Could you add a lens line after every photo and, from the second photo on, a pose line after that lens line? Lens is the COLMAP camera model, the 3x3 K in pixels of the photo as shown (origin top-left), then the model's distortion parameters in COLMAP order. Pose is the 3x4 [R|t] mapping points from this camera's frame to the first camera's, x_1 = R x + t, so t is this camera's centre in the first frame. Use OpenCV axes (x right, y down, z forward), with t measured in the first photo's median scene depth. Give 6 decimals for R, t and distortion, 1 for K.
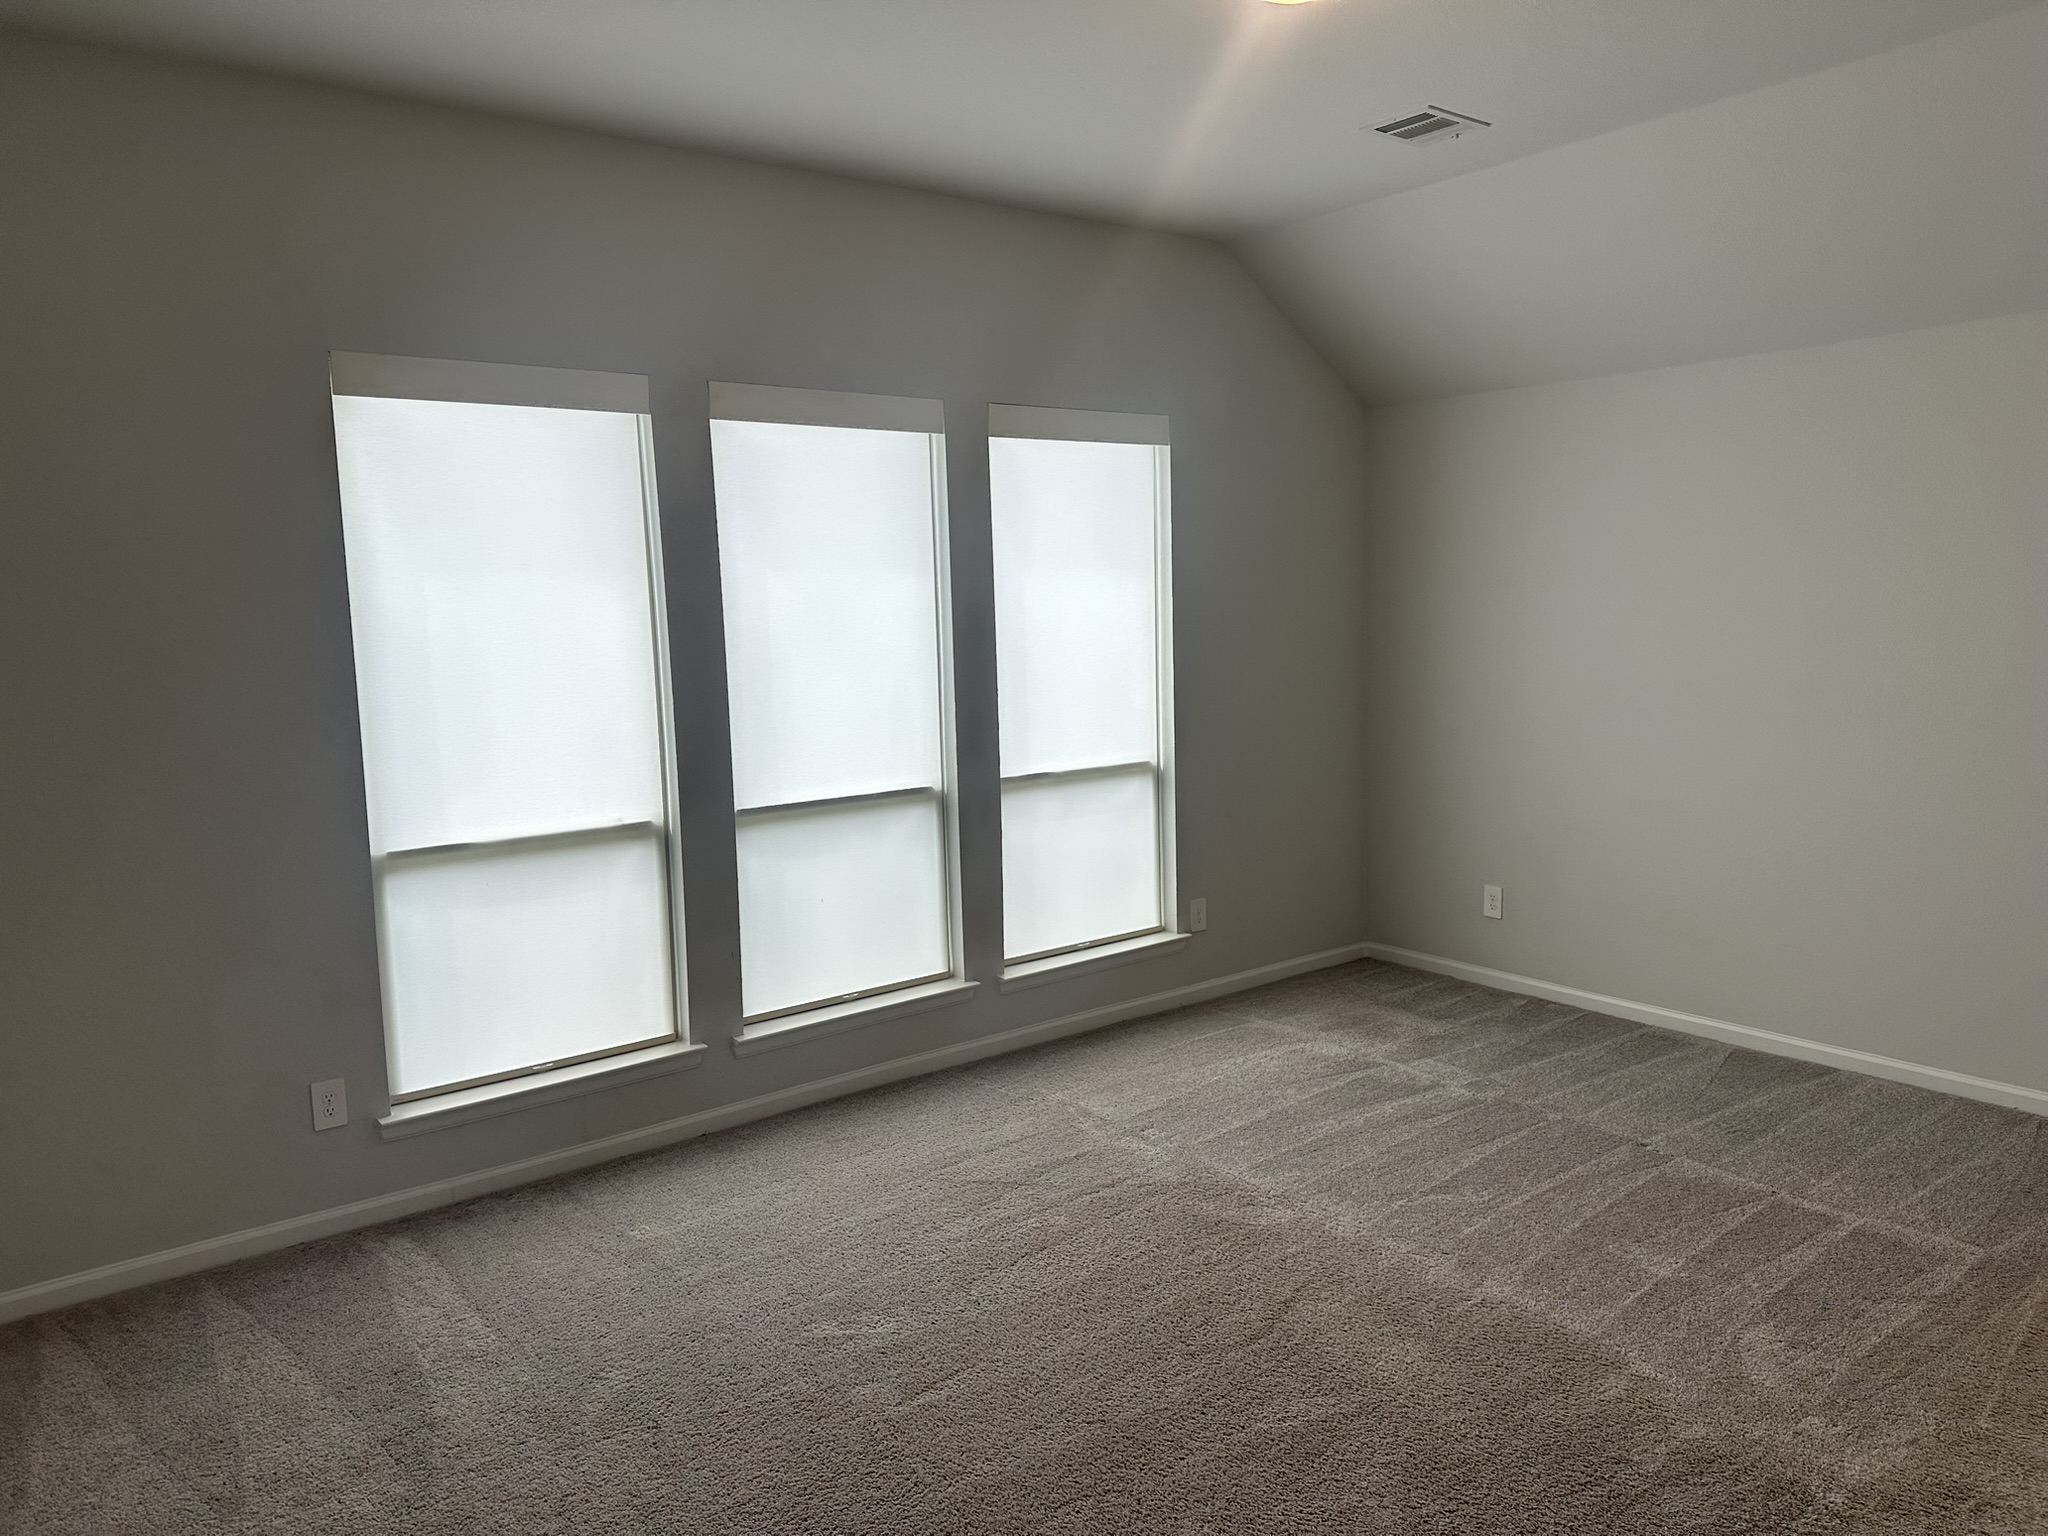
lens RADIAL K [[1436.4, 0, 1035.9], [0, 1436.4, 768.2], [0, 0, 1]] dist [0.117206, -0.172012]
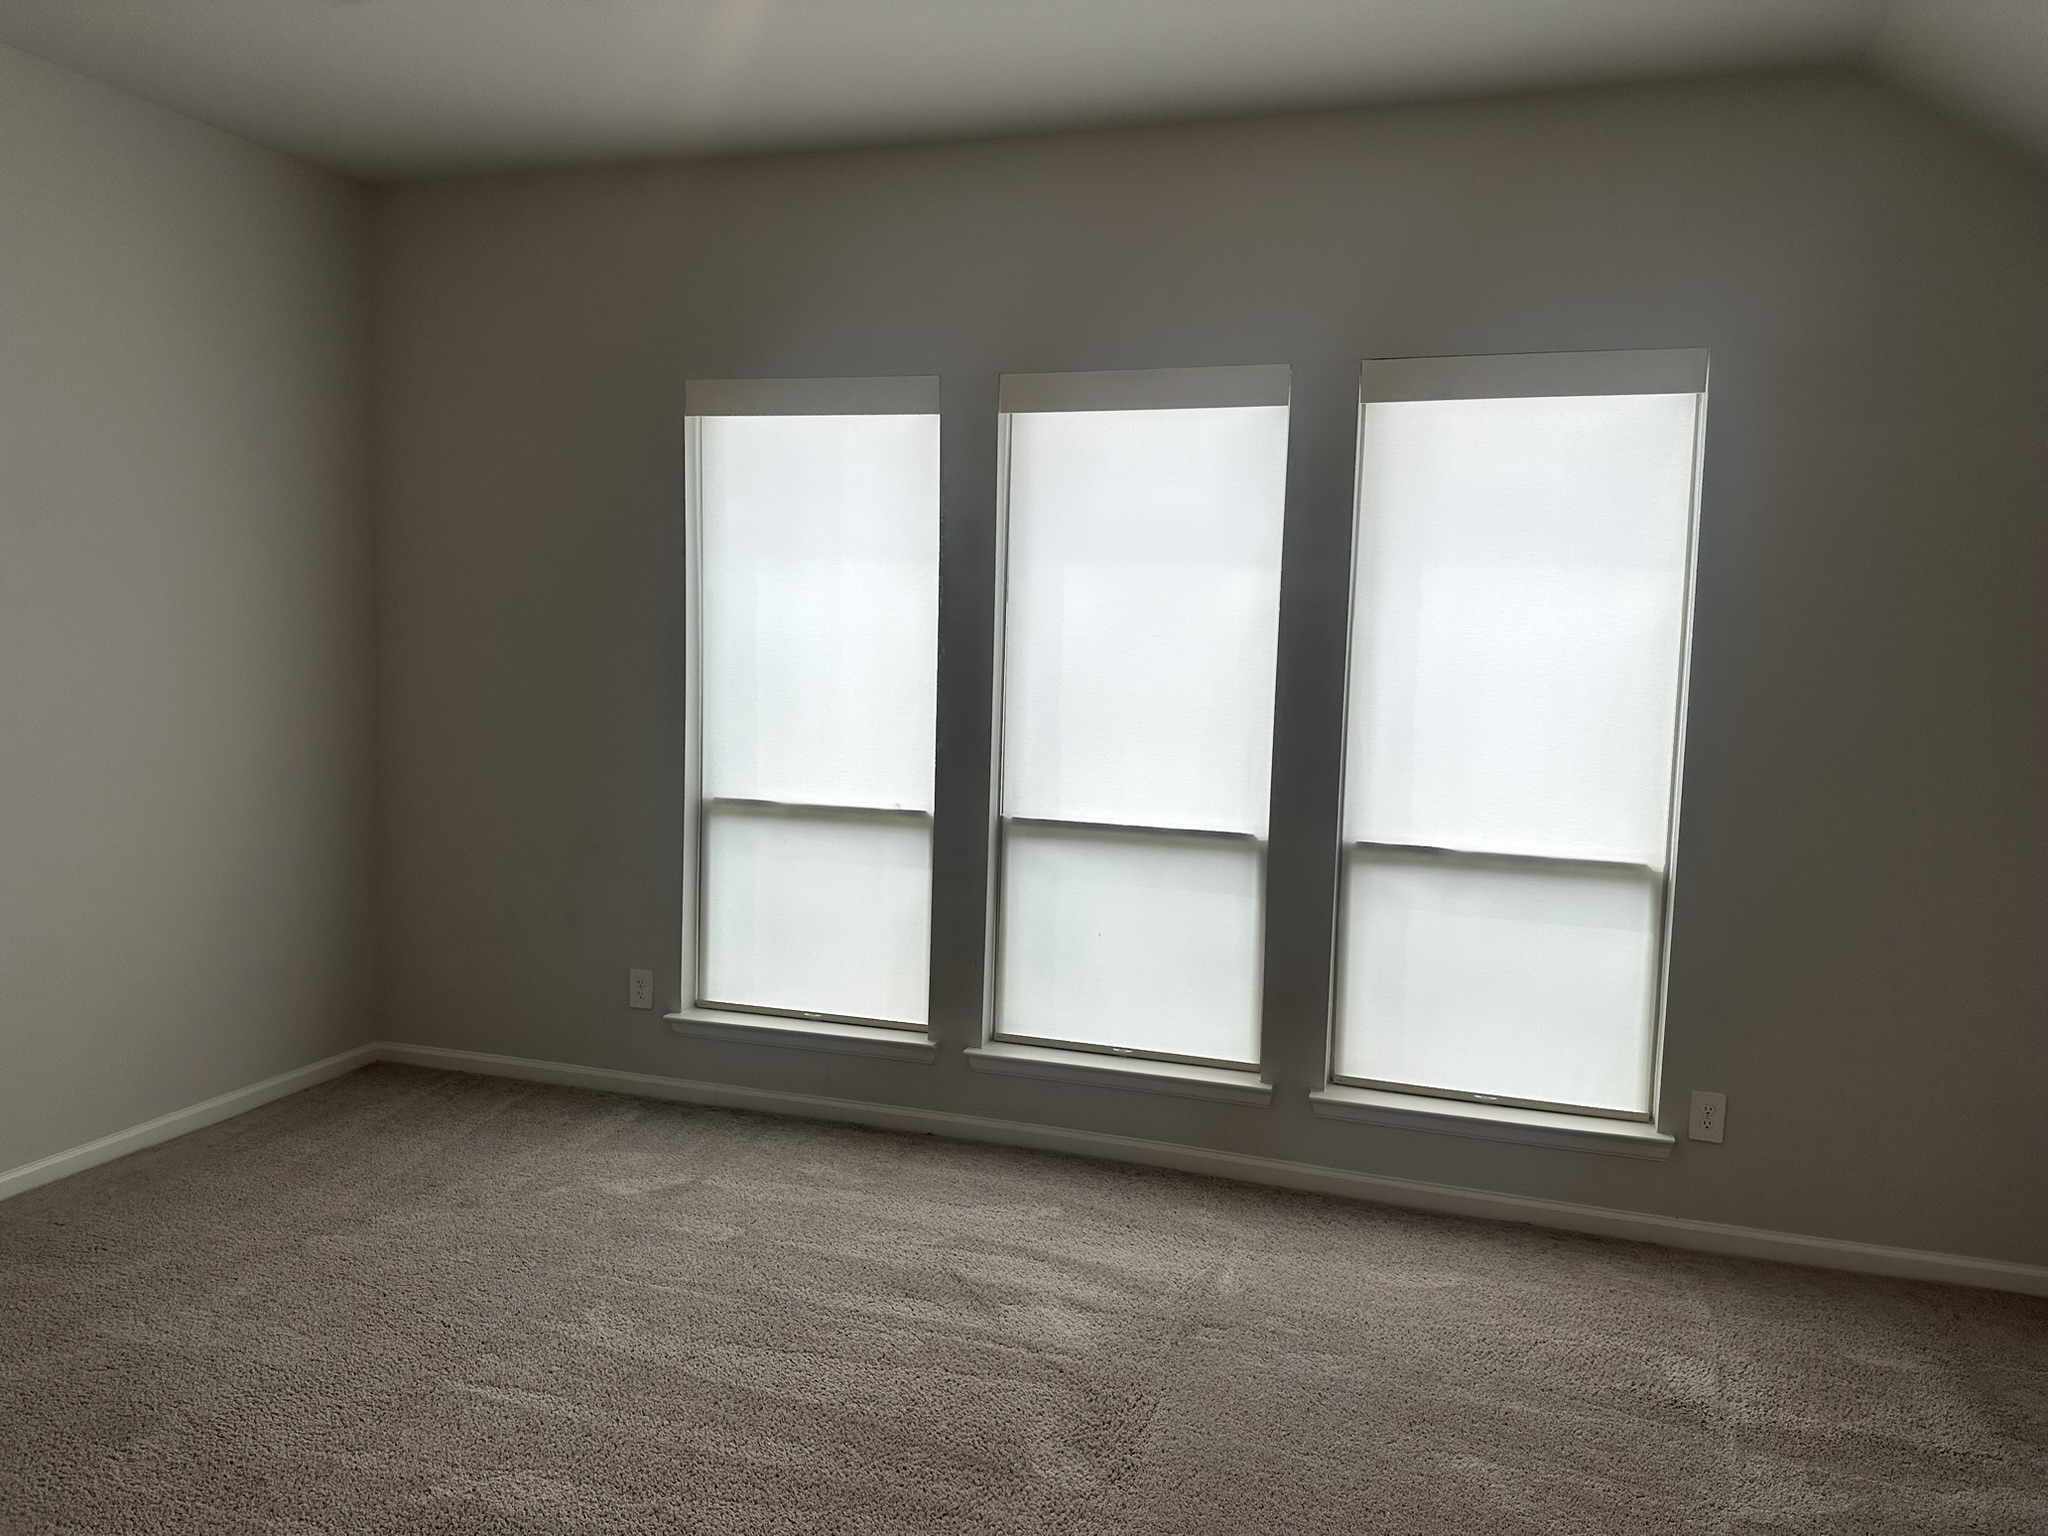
lens RADIAL K [[1452.7, 0, 1024.0], [0, 1452.7, 768.0], [0, 0, 1]] dist [0.105101, -0.098453]
pose [[0.562727, 0.131376, -0.816136, 0.561070], [-0.135211, 0.988622, 0.065913, -0.066778], [0.815510, 0.073260, 0.574088, 0.431880]]
